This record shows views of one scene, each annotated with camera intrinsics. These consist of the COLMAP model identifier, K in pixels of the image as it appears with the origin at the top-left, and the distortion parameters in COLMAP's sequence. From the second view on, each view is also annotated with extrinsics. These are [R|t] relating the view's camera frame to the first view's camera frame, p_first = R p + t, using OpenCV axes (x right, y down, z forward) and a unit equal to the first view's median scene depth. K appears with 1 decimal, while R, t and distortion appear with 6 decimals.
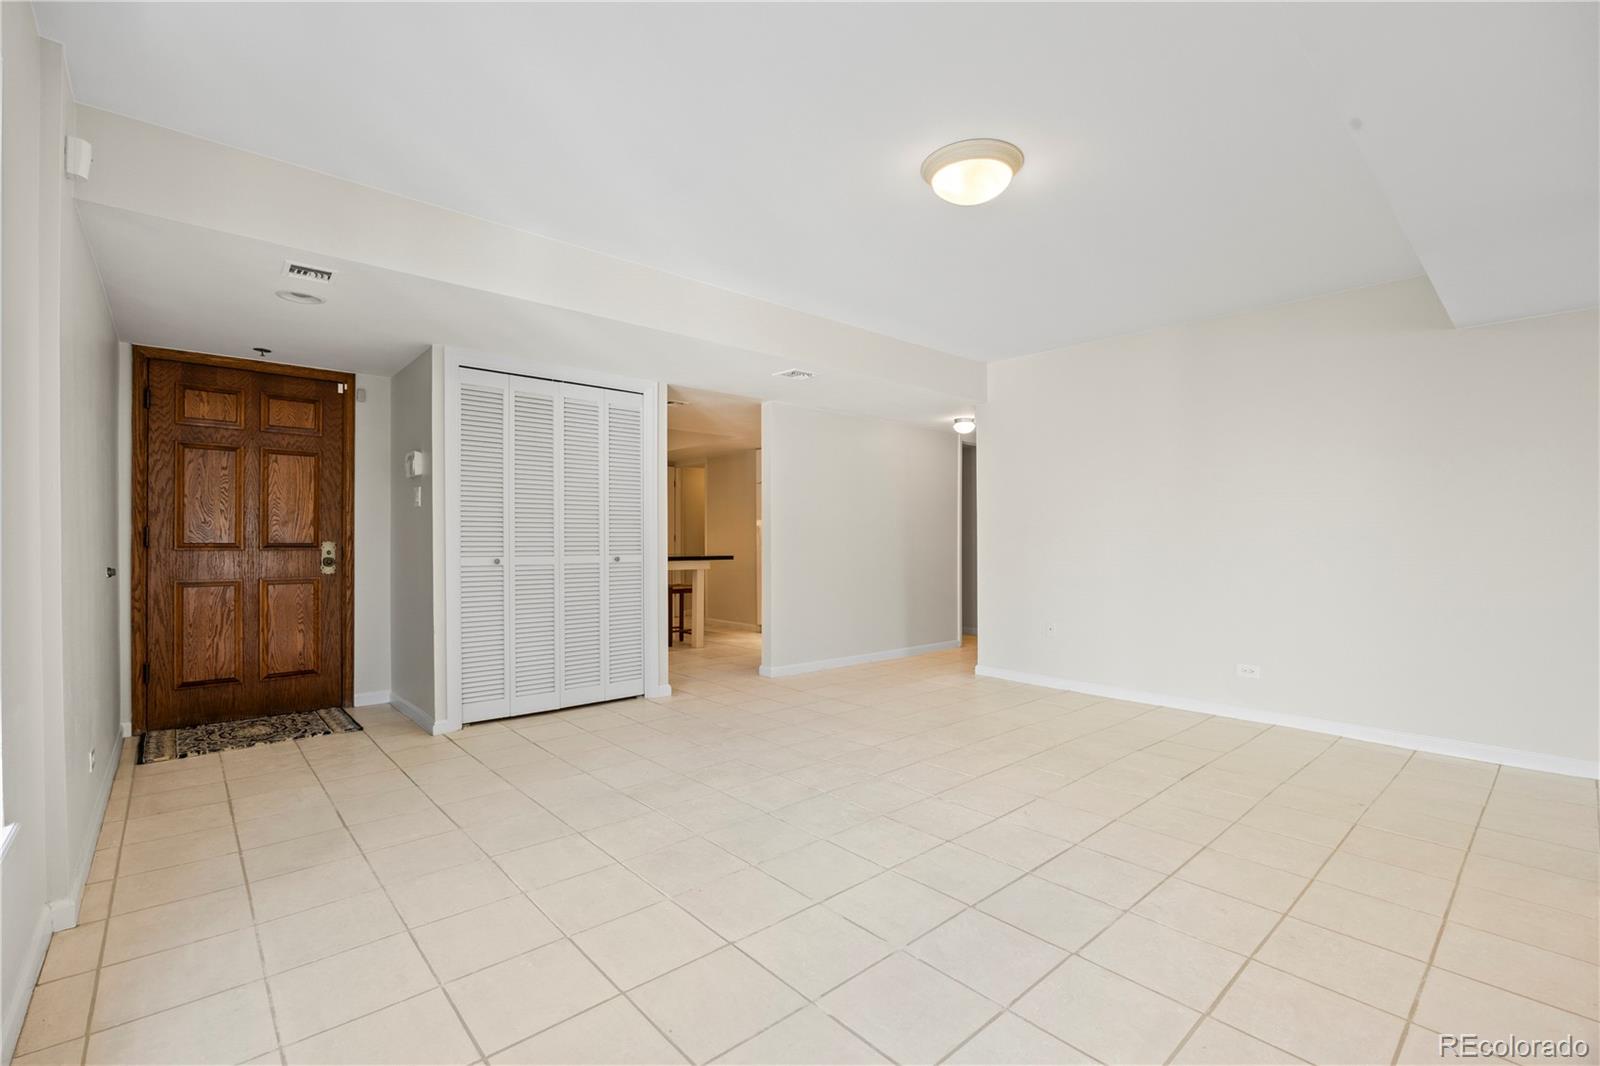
lens RADIAL K [[708.5, 0, 800.3], [0, 708.5, 538.5], [0, 0, 1]] dist [-0.015814, -0.000019]
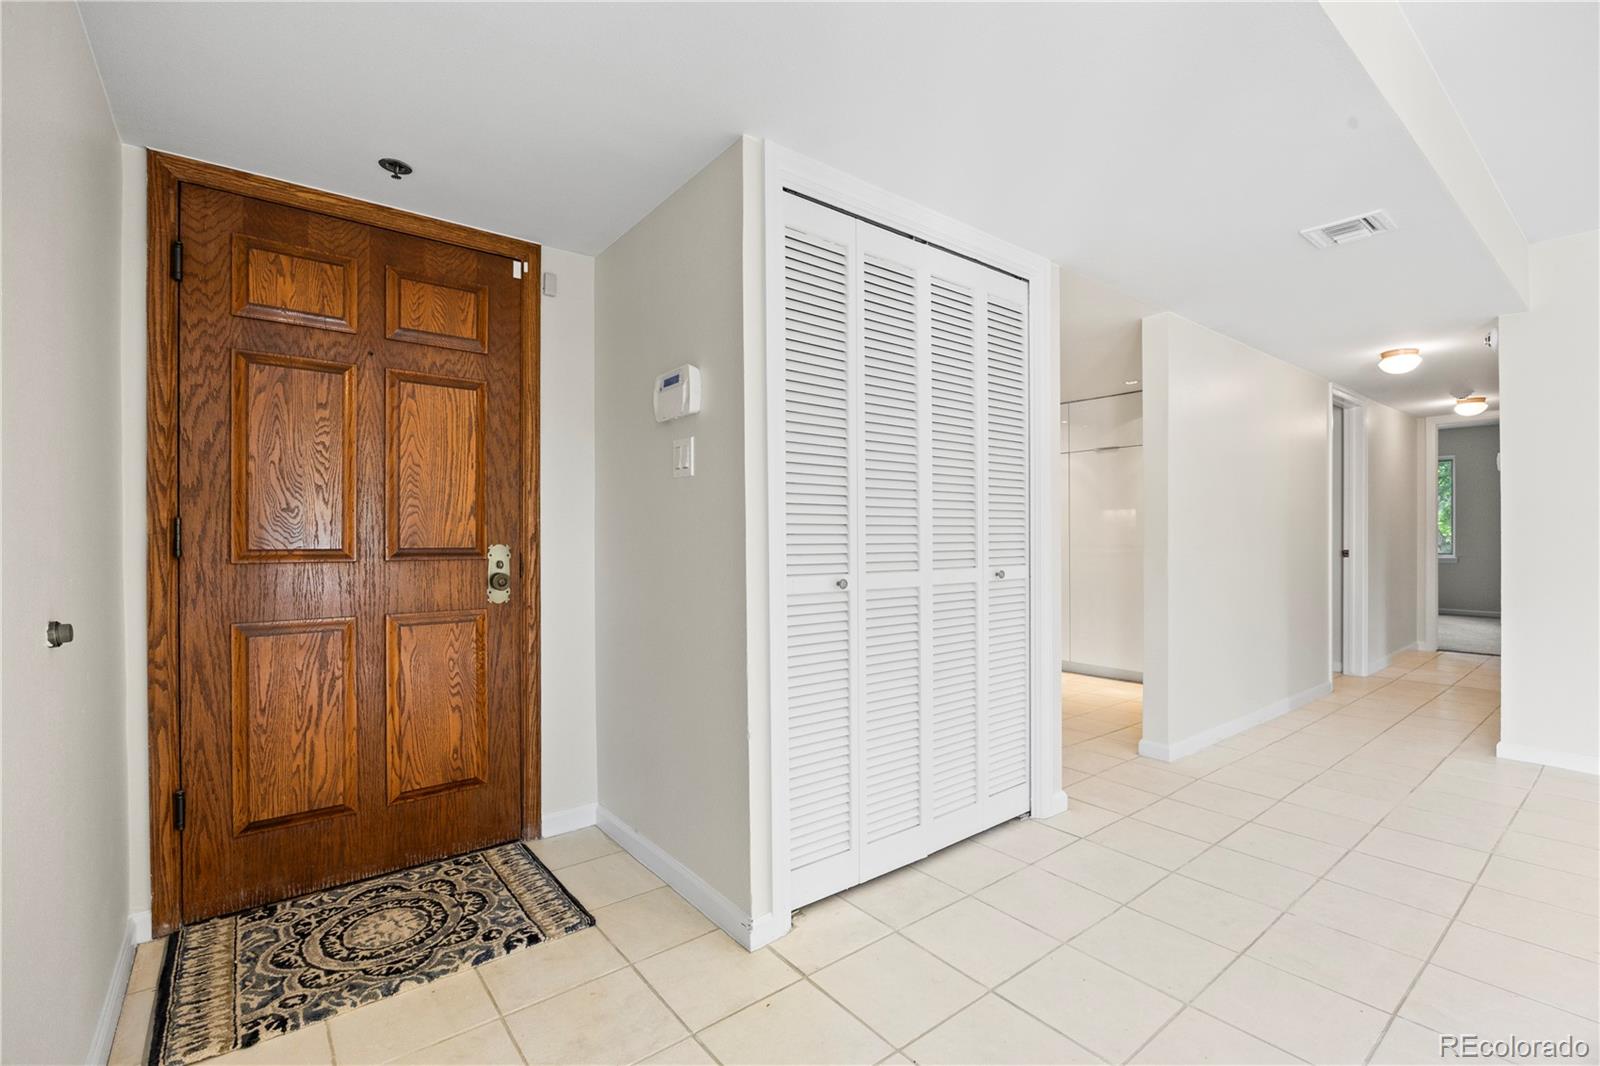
lens RADIAL K [[708.5, 0, 799.7], [0, 708.5, 536.9], [0, 0, 1]] dist [-0.015814, -0.000019]
pose [[0.997880, -0.004155, -0.064944, -0.445444], [0.004346, 0.999987, 0.002807, -0.002707], [0.064932, -0.003083, 0.997885, 0.514204]]
